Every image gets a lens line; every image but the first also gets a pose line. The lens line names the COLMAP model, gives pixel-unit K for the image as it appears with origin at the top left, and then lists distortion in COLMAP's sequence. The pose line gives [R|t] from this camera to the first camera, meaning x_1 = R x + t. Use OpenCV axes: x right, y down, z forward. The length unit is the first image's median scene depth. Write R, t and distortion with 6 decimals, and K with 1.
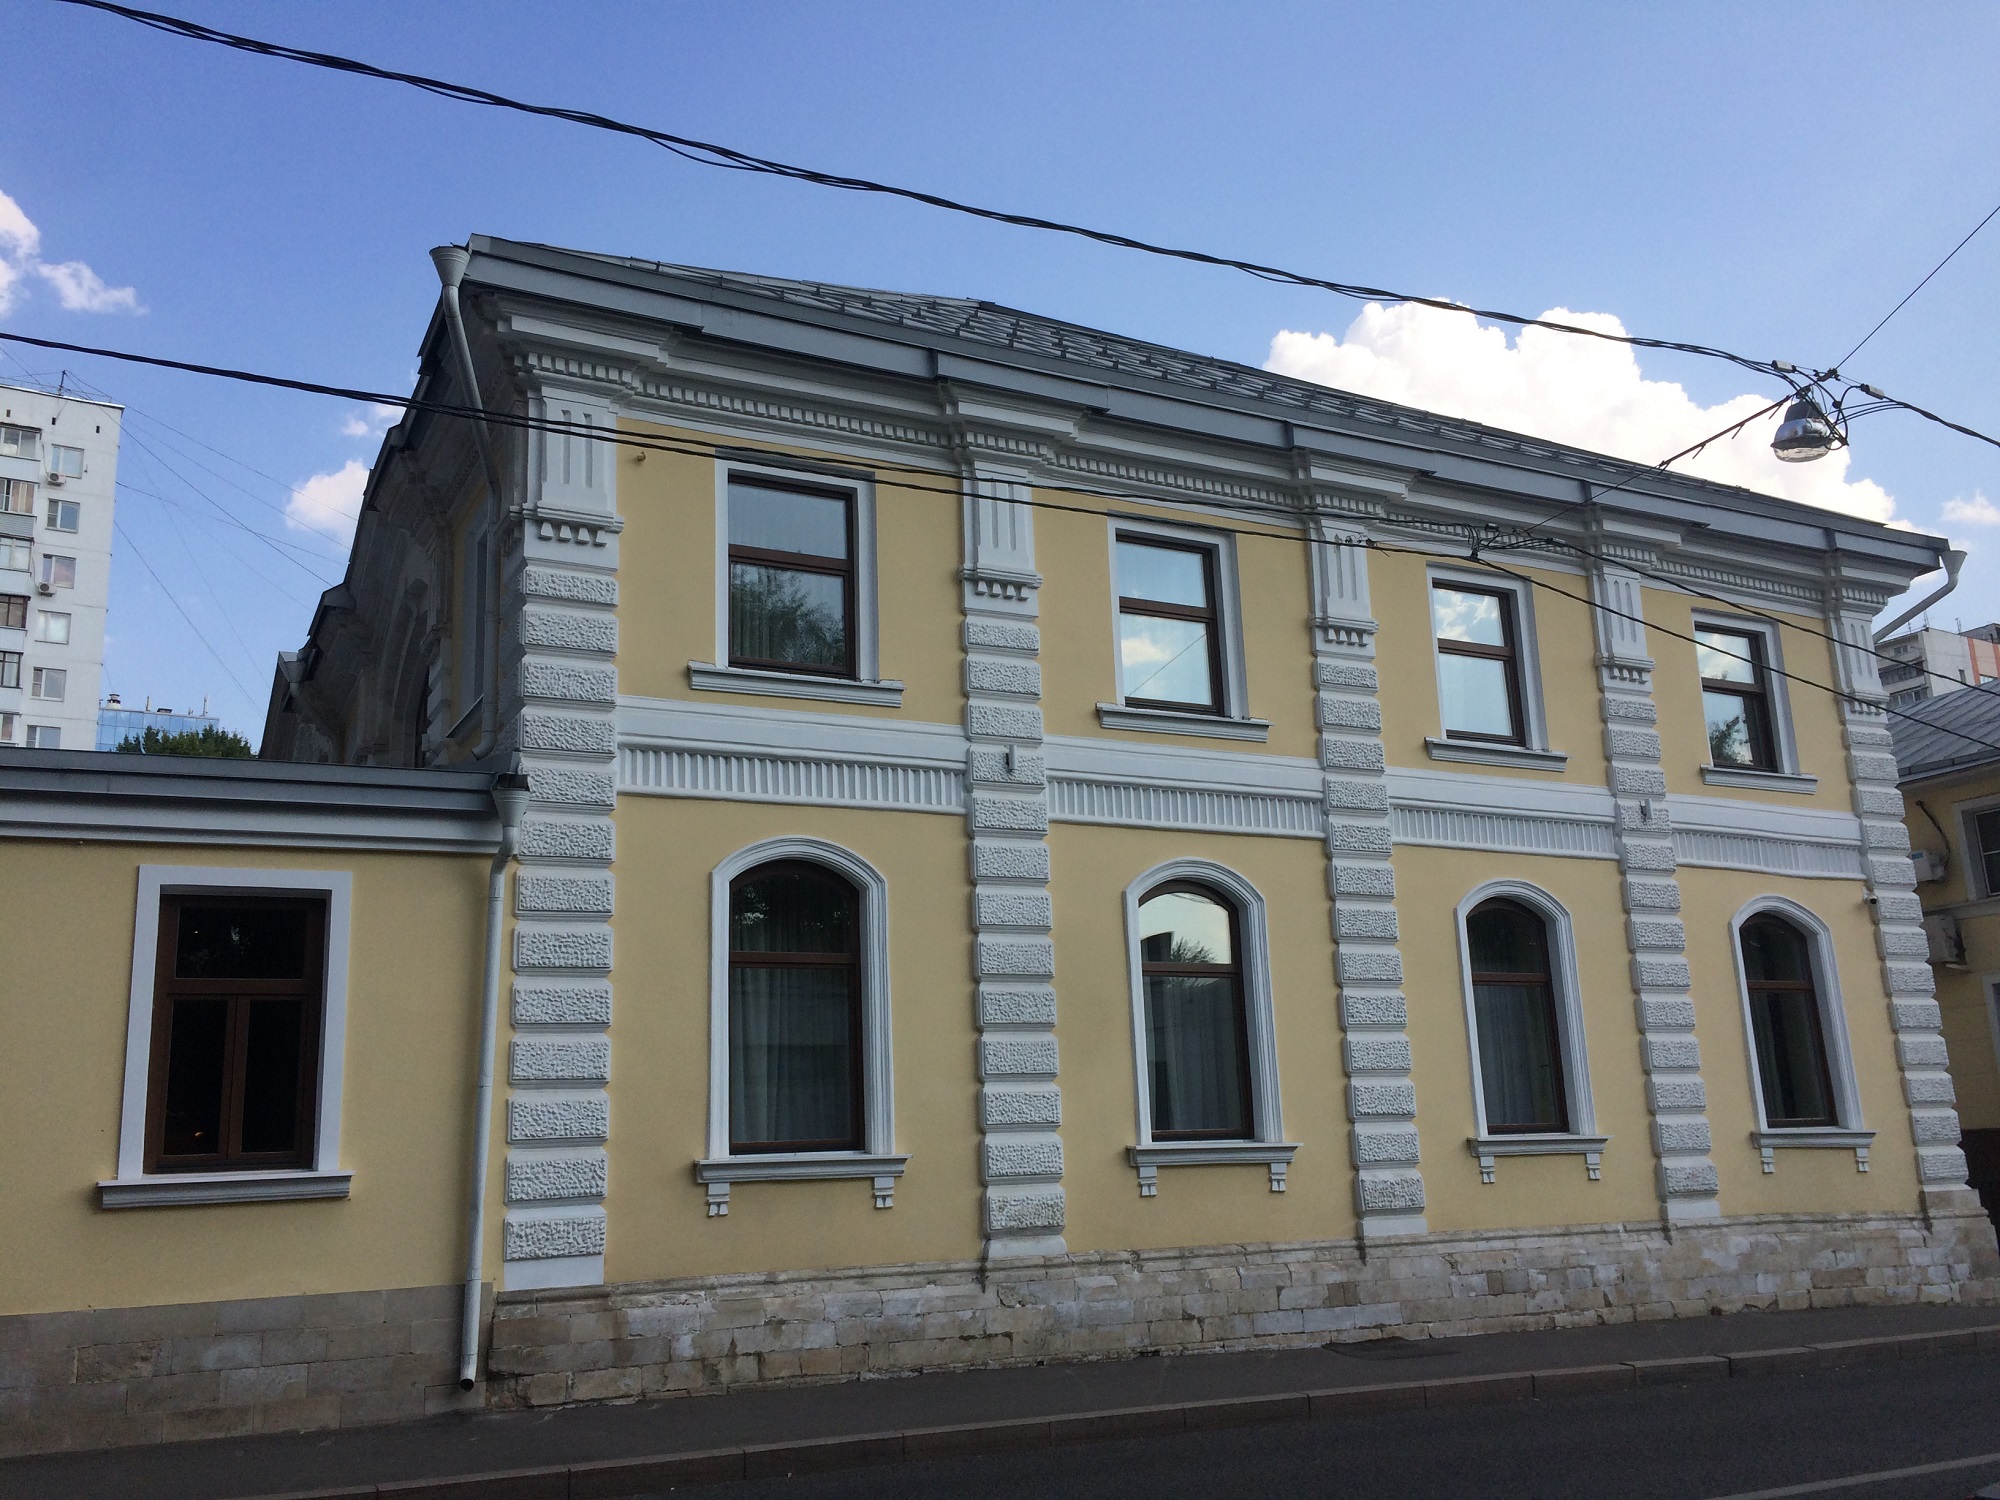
lens RADIAL K [[1741.3, 0, 1028.8], [0, 1741.3, 740.6], [0, 0, 1]] dist [0.088891, -0.122379]
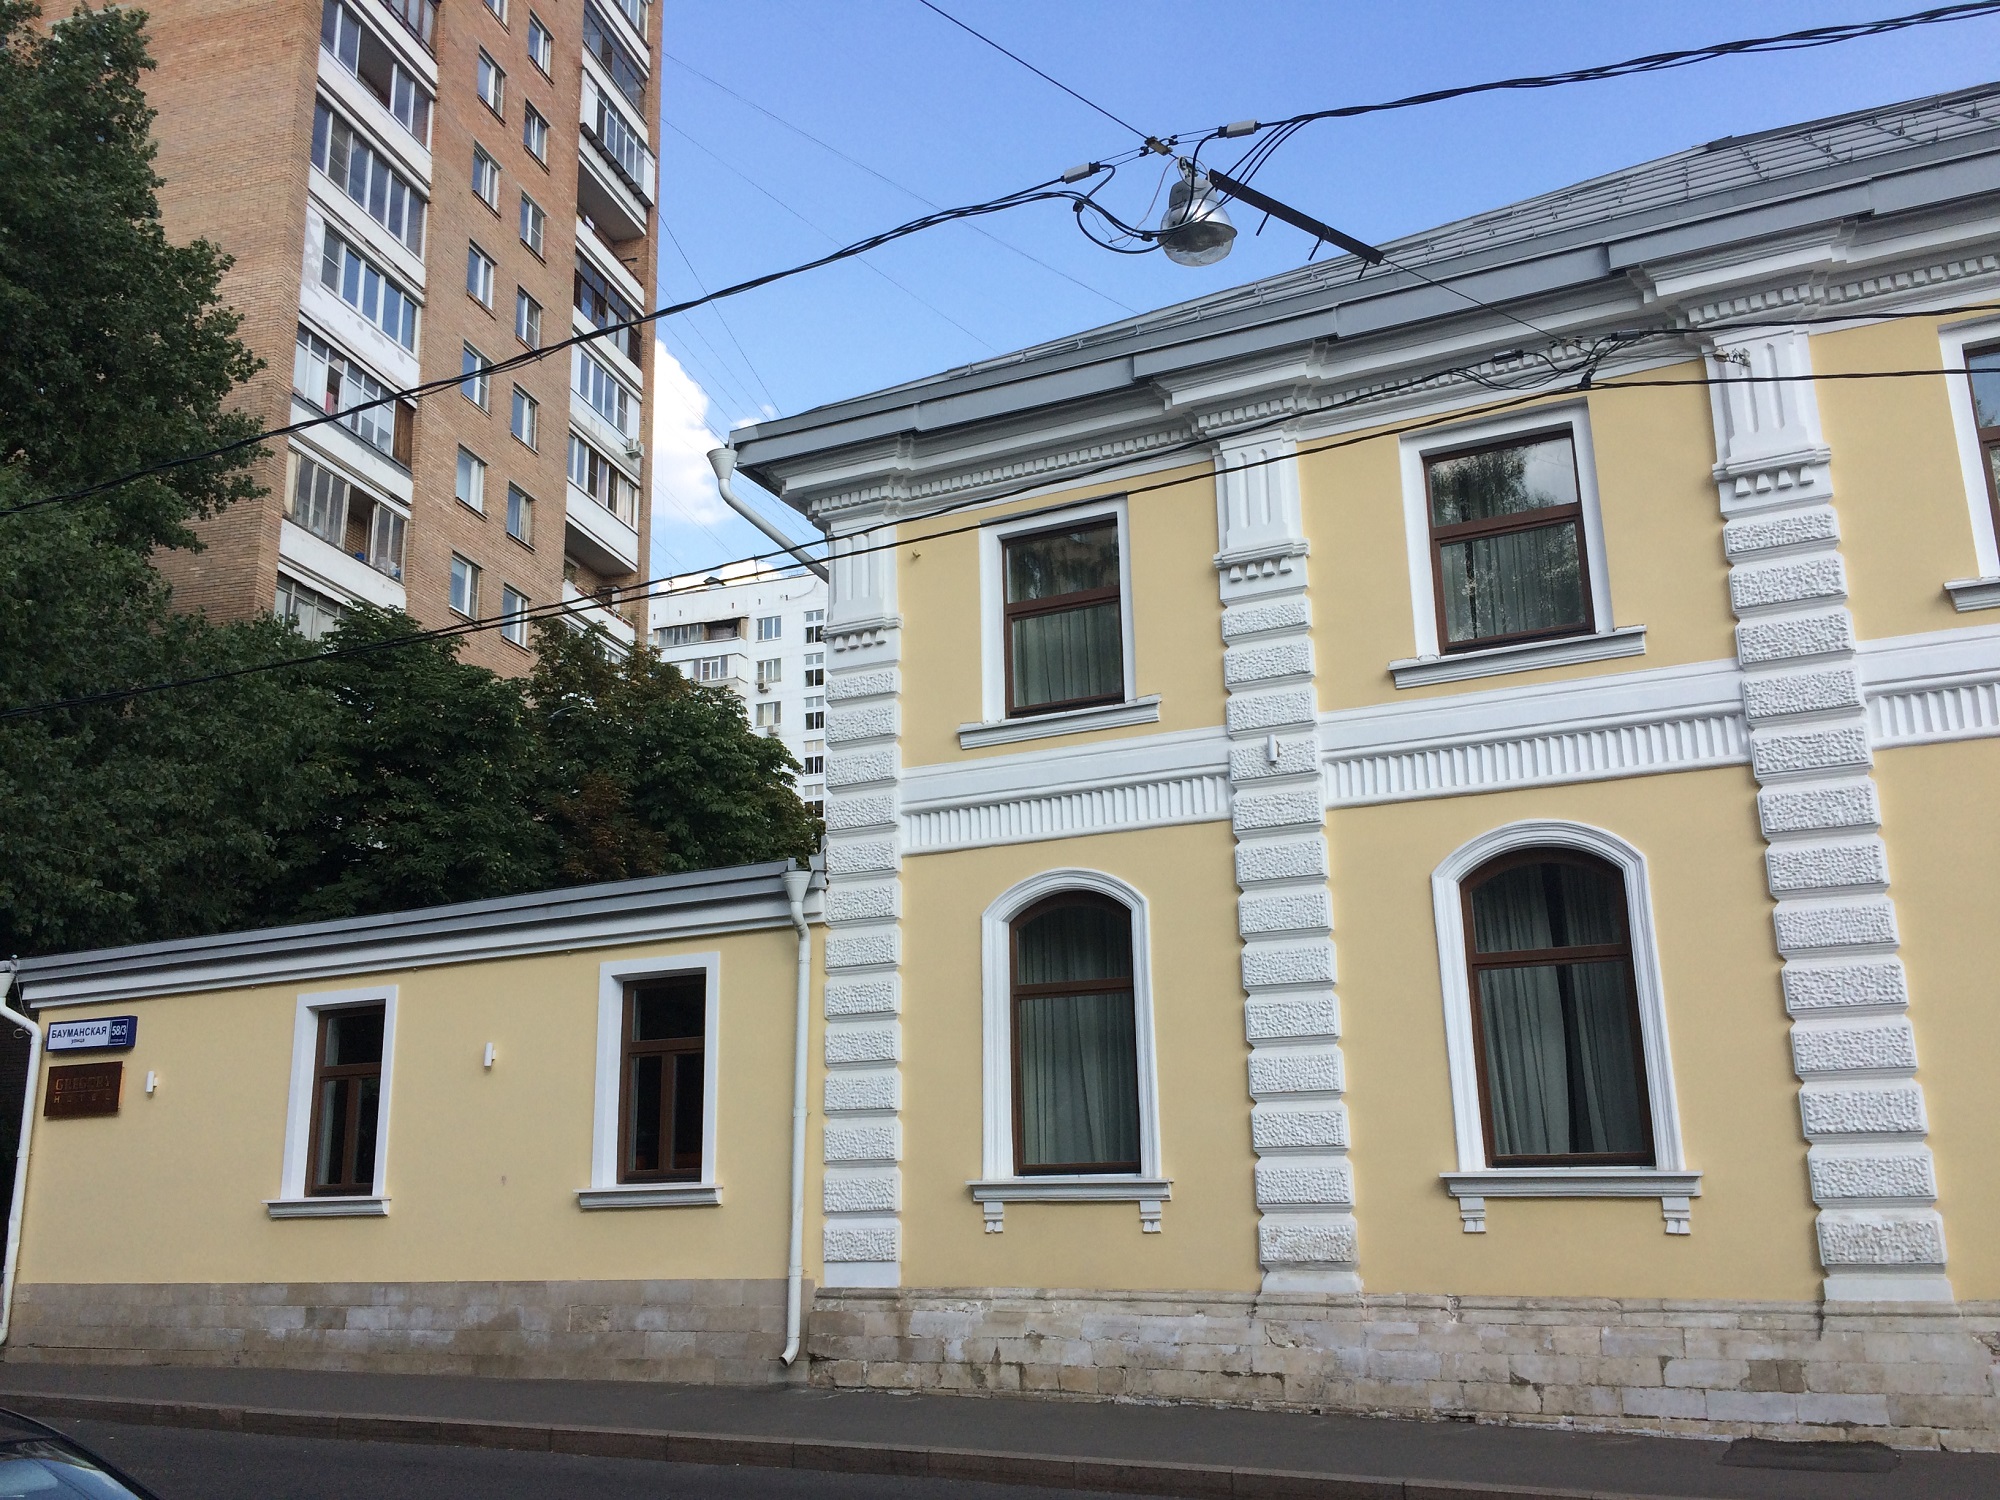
lens RADIAL K [[1741.3, 0, 984.9], [0, 1741.3, 745.9], [0, 0, 1]] dist [0.088891, -0.122379]
pose [[0.590919, -0.176812, -0.787116, 0.651896], [0.185358, 0.979341, -0.080837, 0.056947], [0.785148, -0.098130, 0.611484, 0.328043]]
